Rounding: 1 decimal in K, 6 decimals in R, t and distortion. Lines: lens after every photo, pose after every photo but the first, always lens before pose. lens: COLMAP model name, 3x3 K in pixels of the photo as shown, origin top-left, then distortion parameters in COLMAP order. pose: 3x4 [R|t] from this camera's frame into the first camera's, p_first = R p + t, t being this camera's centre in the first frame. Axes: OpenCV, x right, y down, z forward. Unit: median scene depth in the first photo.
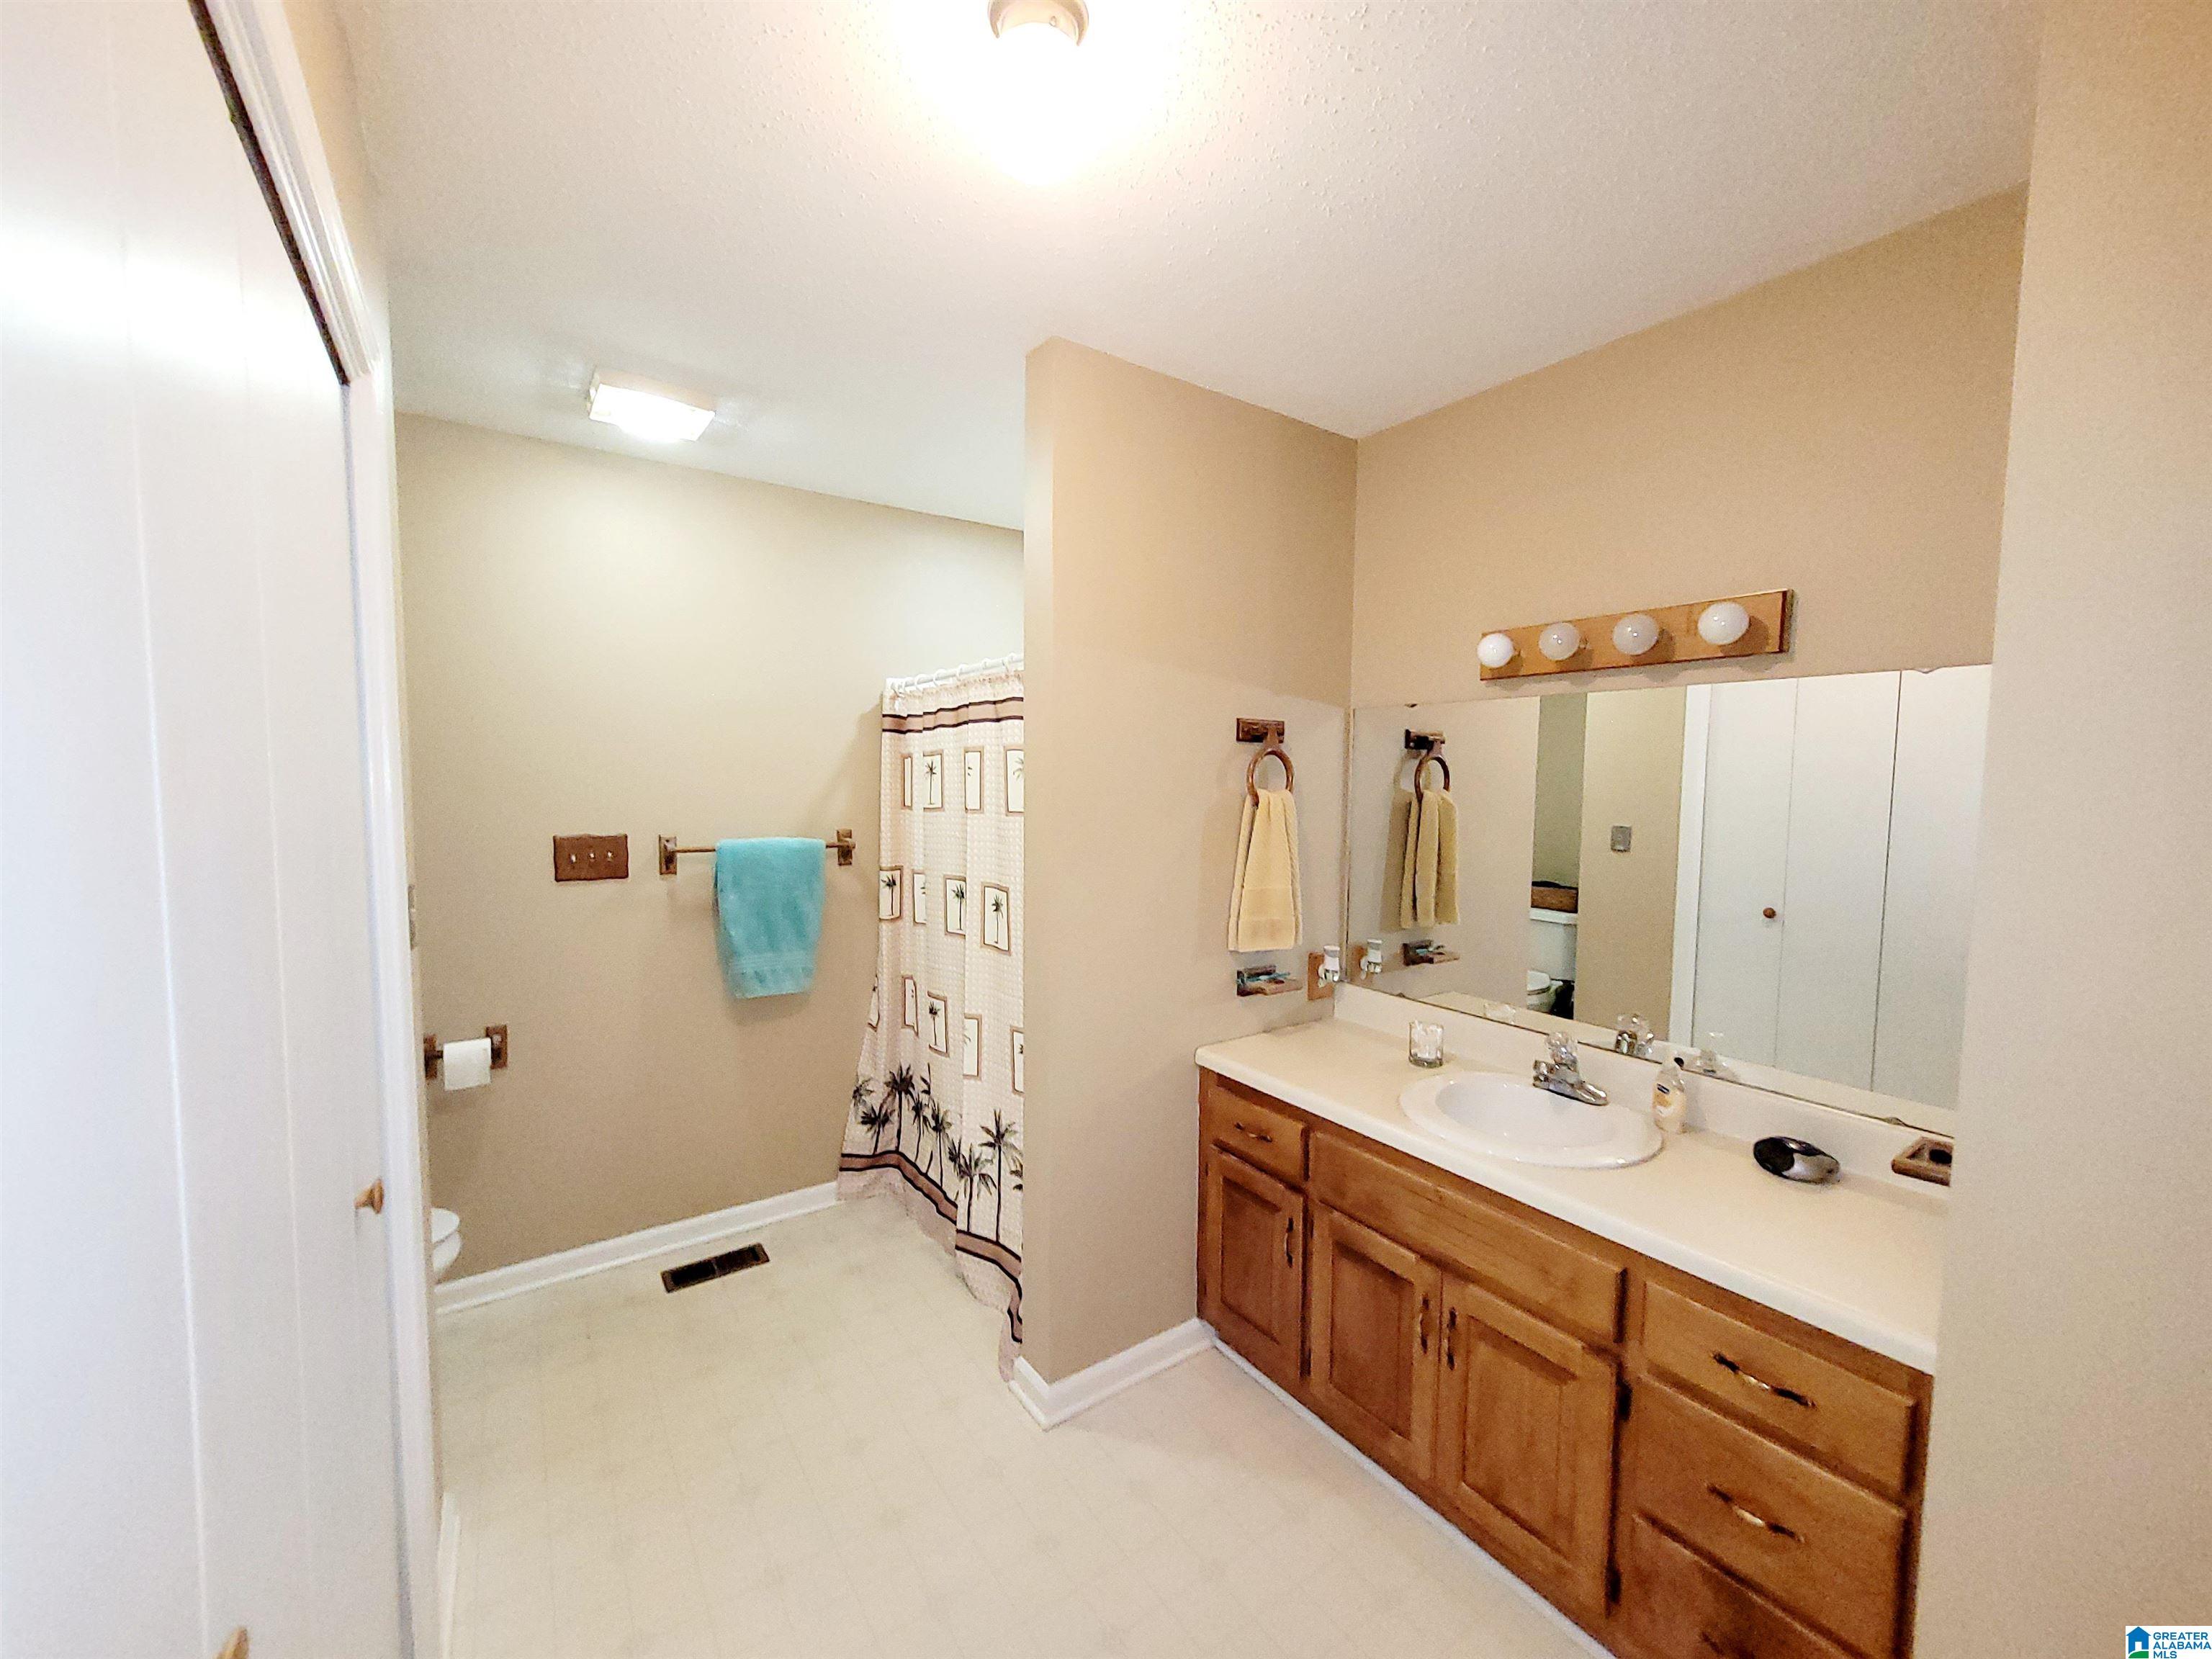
lens RADIAL K [[869.1, 0, 1106.3], [0, 869.1, 836.7], [0, 0, 1]] dist [0.003492, 0.000172]
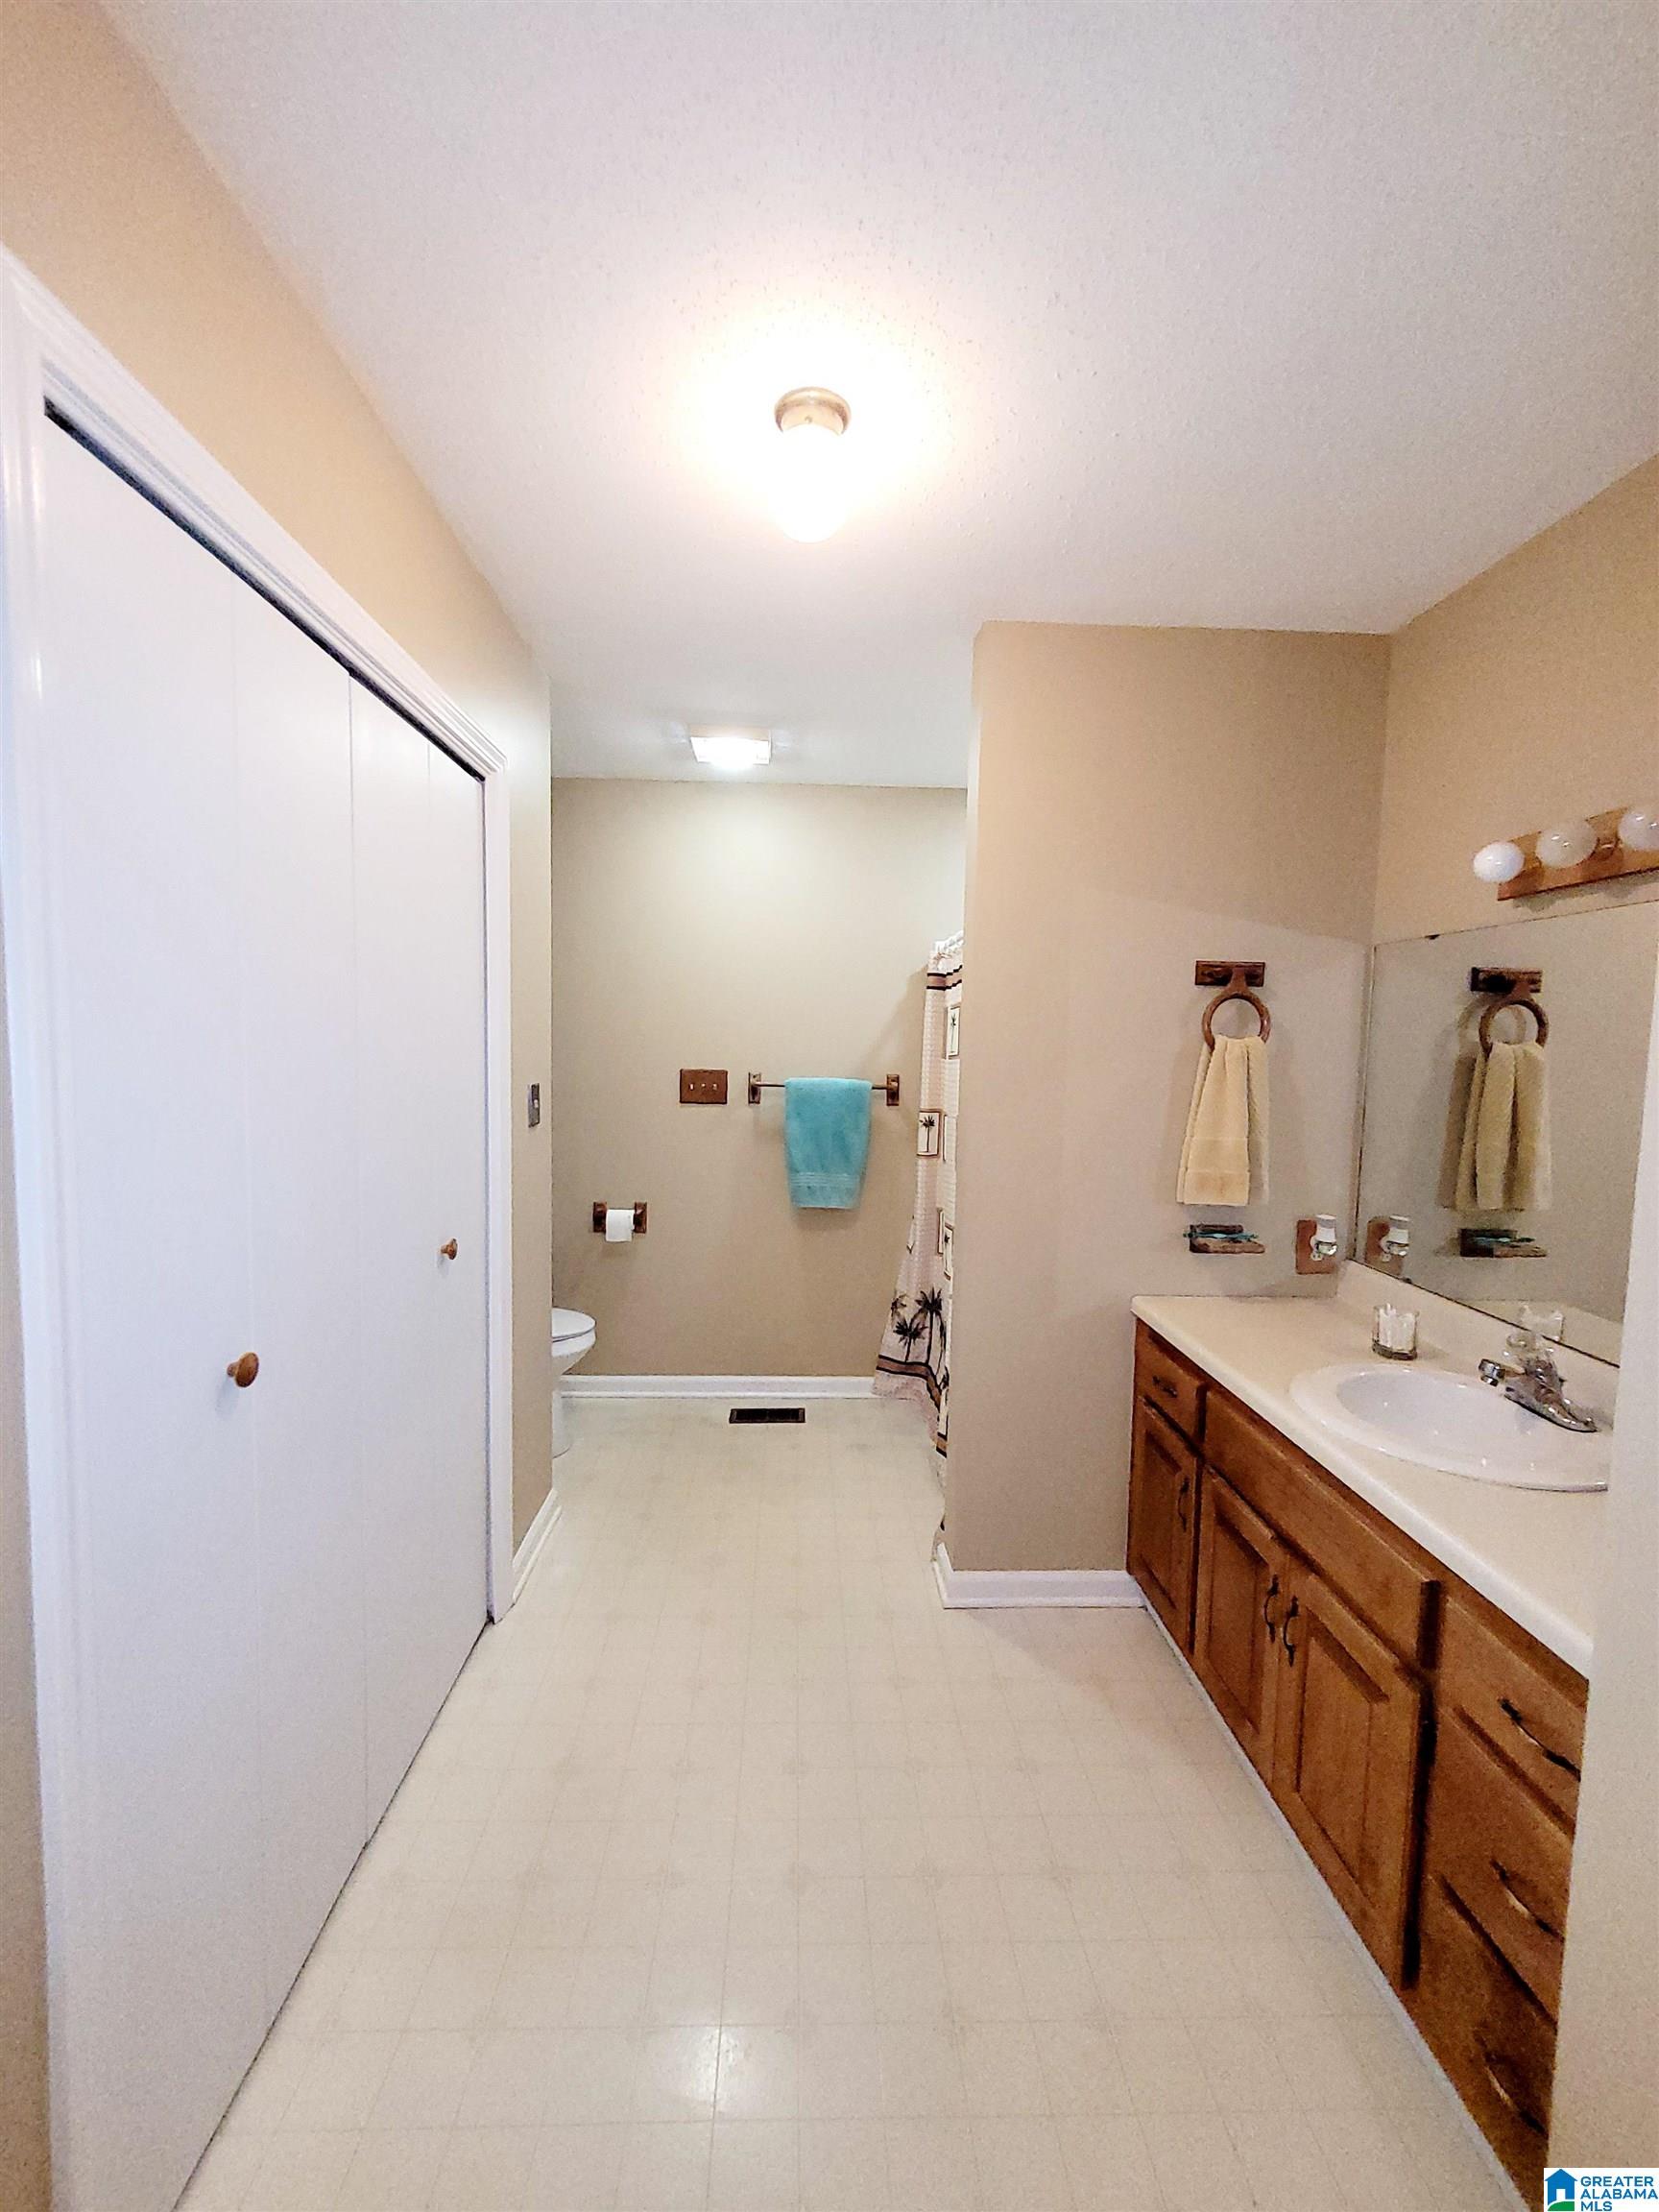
lens RADIAL K [[869.1, 0, 817.7], [0, 869.1, 1101.8], [0, 0, 1]] dist [0.003492, 0.000172]
pose [[0.837815, 0.046351, -0.543983, 0.301887], [-0.050862, 0.998683, 0.006760, 0.030876], [0.543580, 0.022004, 0.839069, -0.027889]]
